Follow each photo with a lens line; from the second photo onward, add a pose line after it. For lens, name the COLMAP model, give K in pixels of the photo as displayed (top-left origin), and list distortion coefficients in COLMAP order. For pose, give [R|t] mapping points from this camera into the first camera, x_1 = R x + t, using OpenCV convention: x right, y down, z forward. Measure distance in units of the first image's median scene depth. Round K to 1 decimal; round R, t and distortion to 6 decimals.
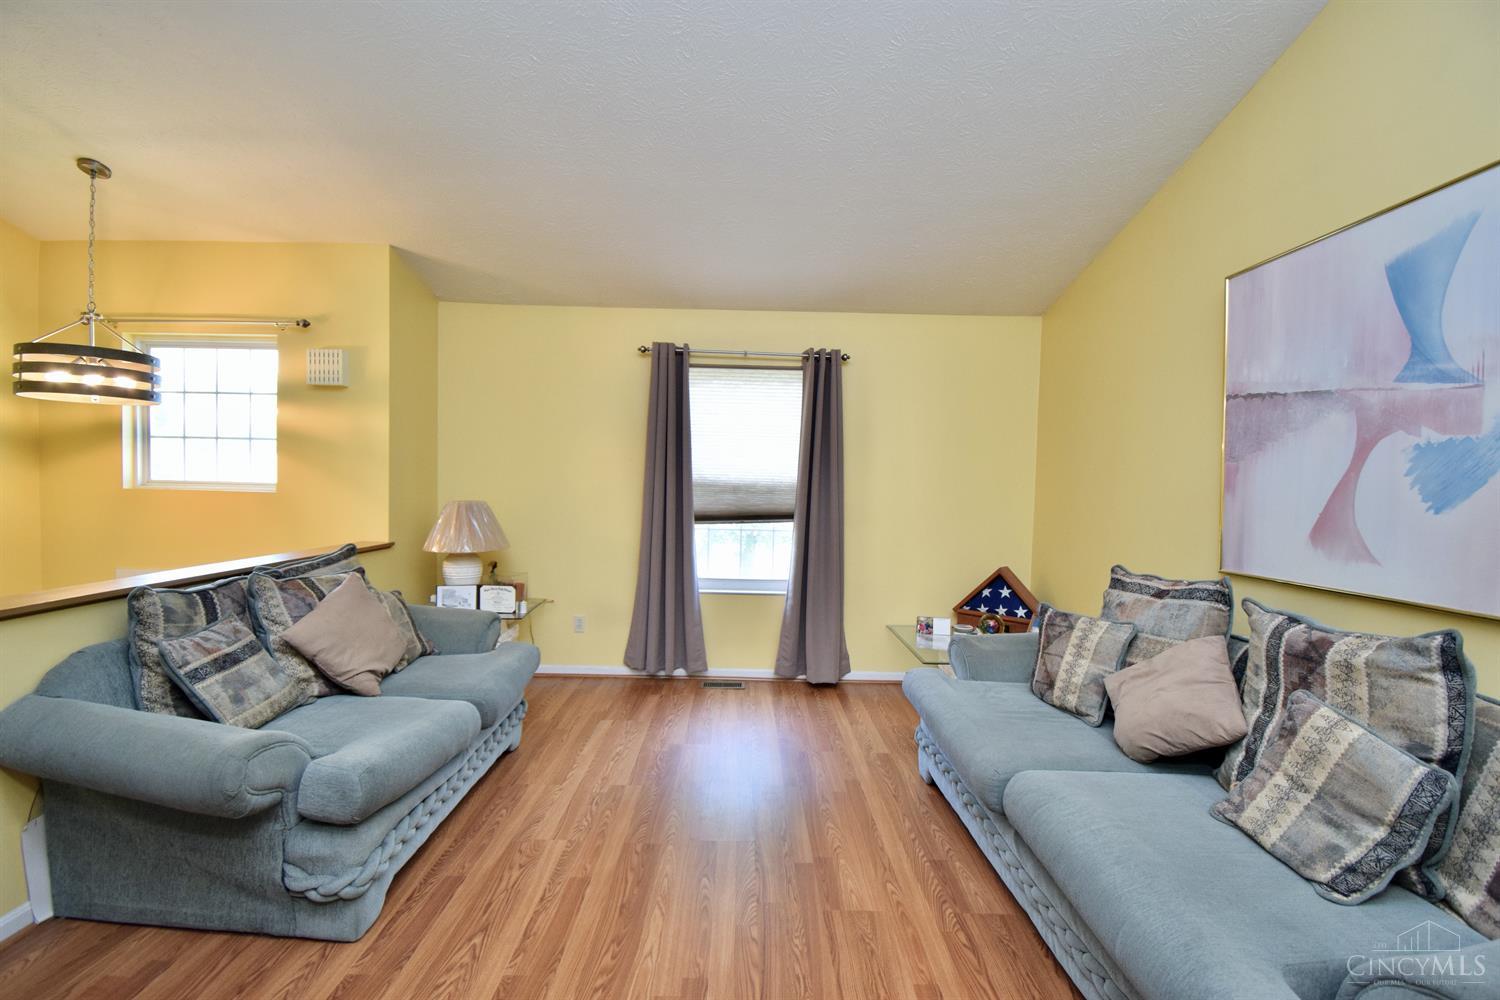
lens RADIAL K [[665.6, 0, 749.0], [0, 665.6, 505.3], [0, 0, 1]] dist [0.023525, -0.026749]
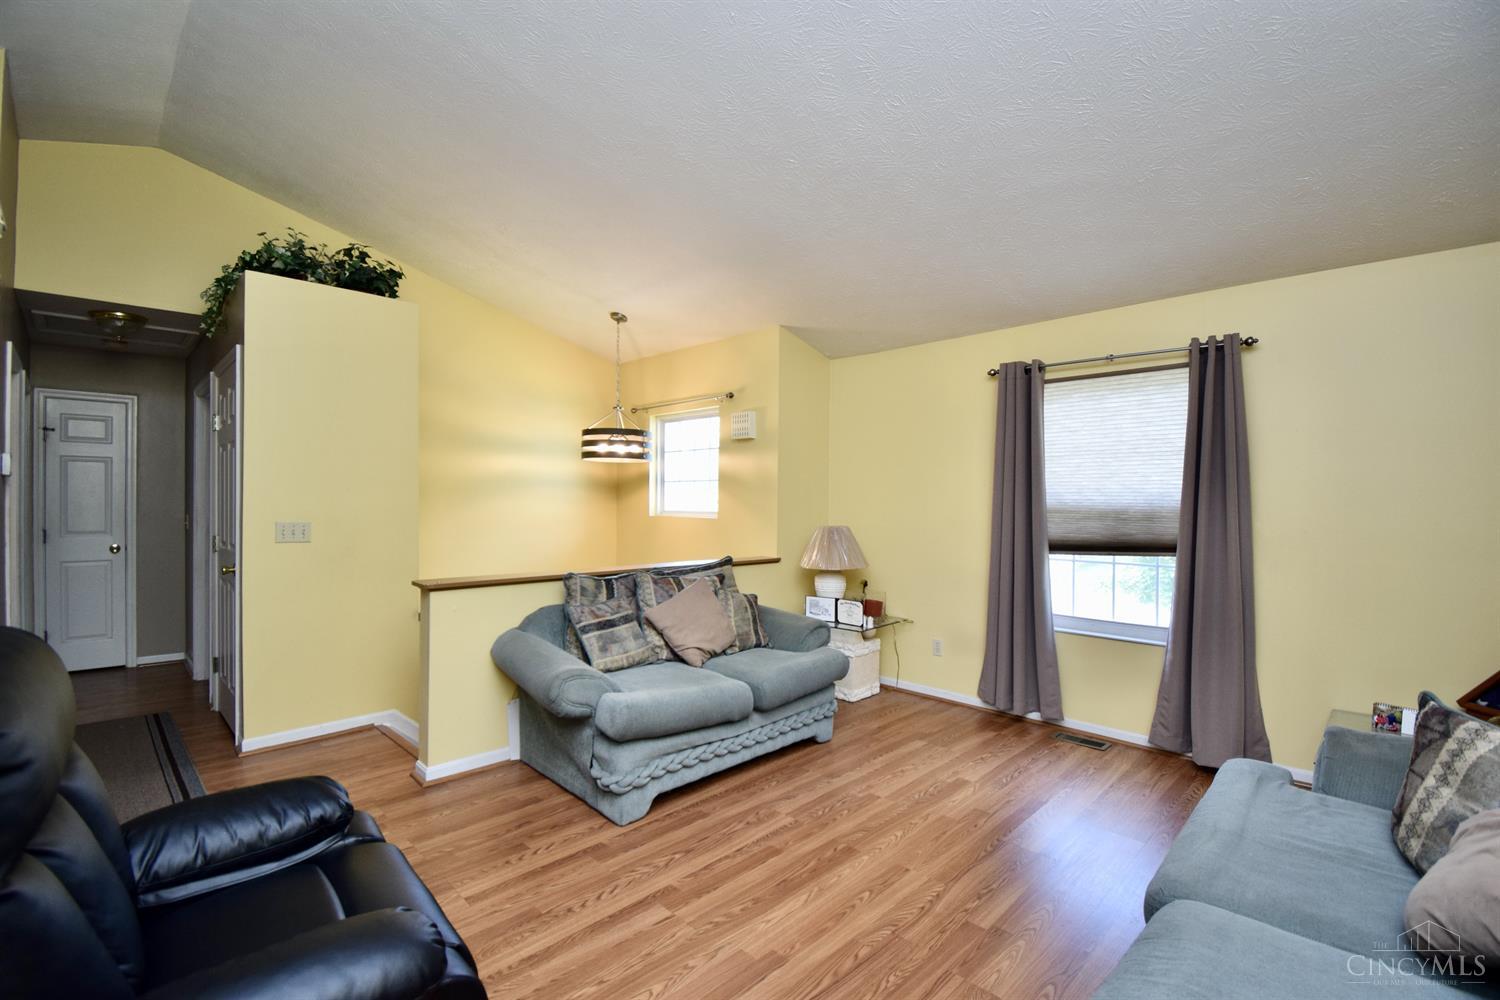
lens RADIAL K [[665.6, 0, 749.0], [0, 665.6, 505.3], [0, 0, 1]] dist [0.023525, -0.026749]
pose [[0.702385, -0.013858, -0.711662, 0.463716], [-0.018379, 0.999124, -0.037595, 0.006167], [0.711559, 0.039486, 0.701515, 0.109477]]
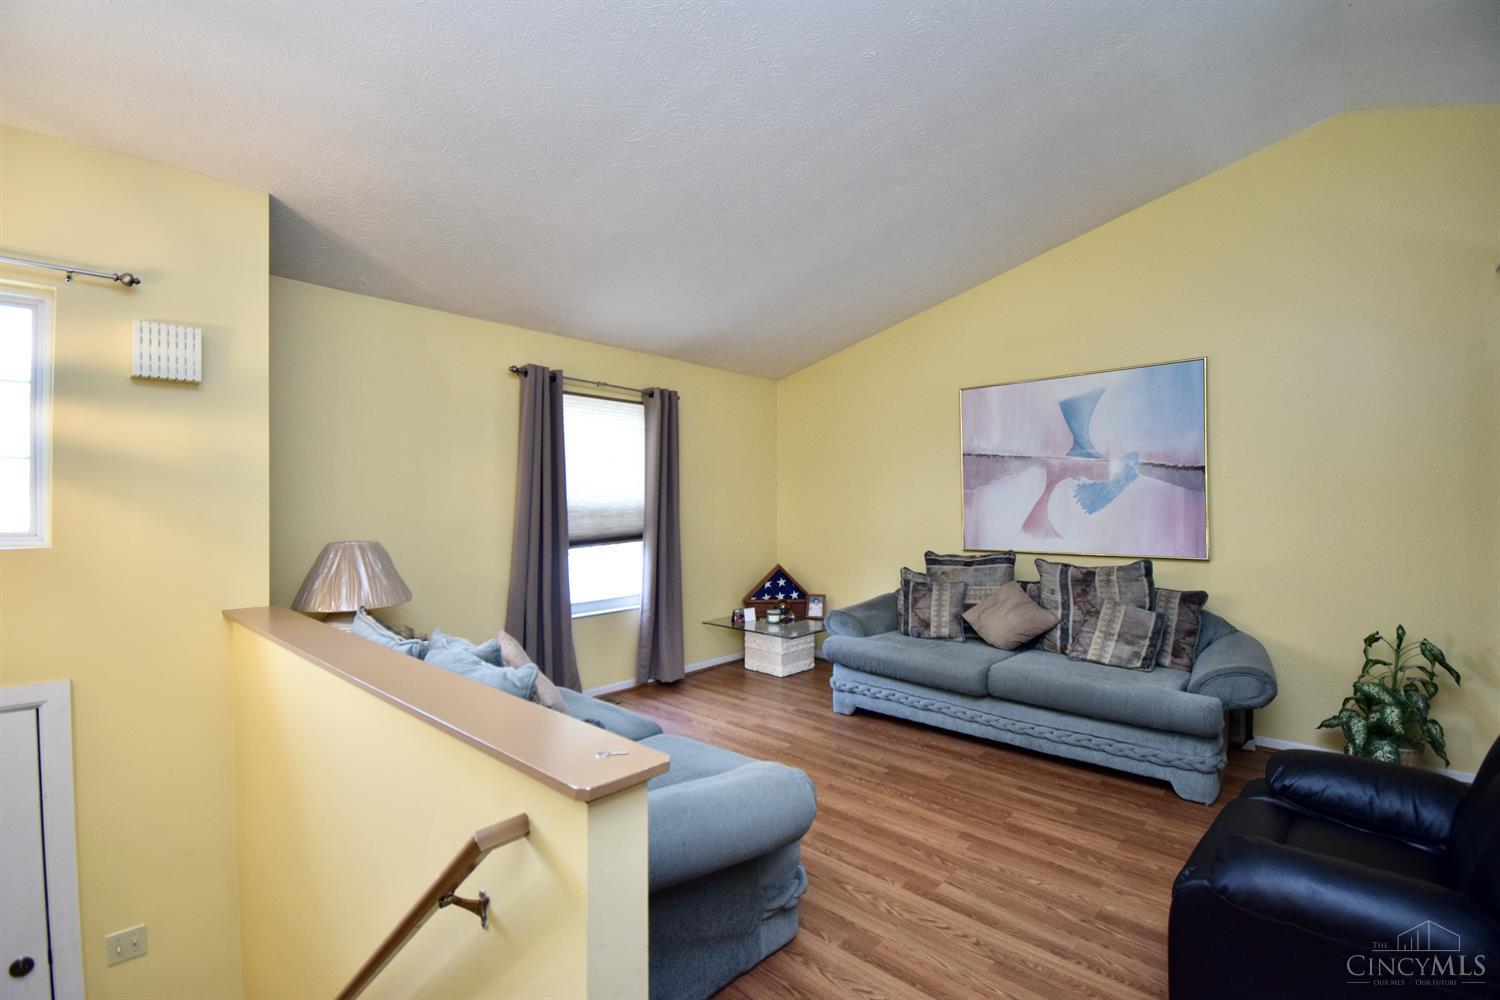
lens RADIAL K [[665.6, 0, 749.0], [0, 665.6, 505.3], [0, 0, 1]] dist [0.023525, -0.026749]
pose [[0.674673, -0.027577, 0.737602, -1.039544], [0.040601, 0.999175, 0.000219, -0.046575], [-0.737000, 0.029800, 0.675236, 0.204108]]
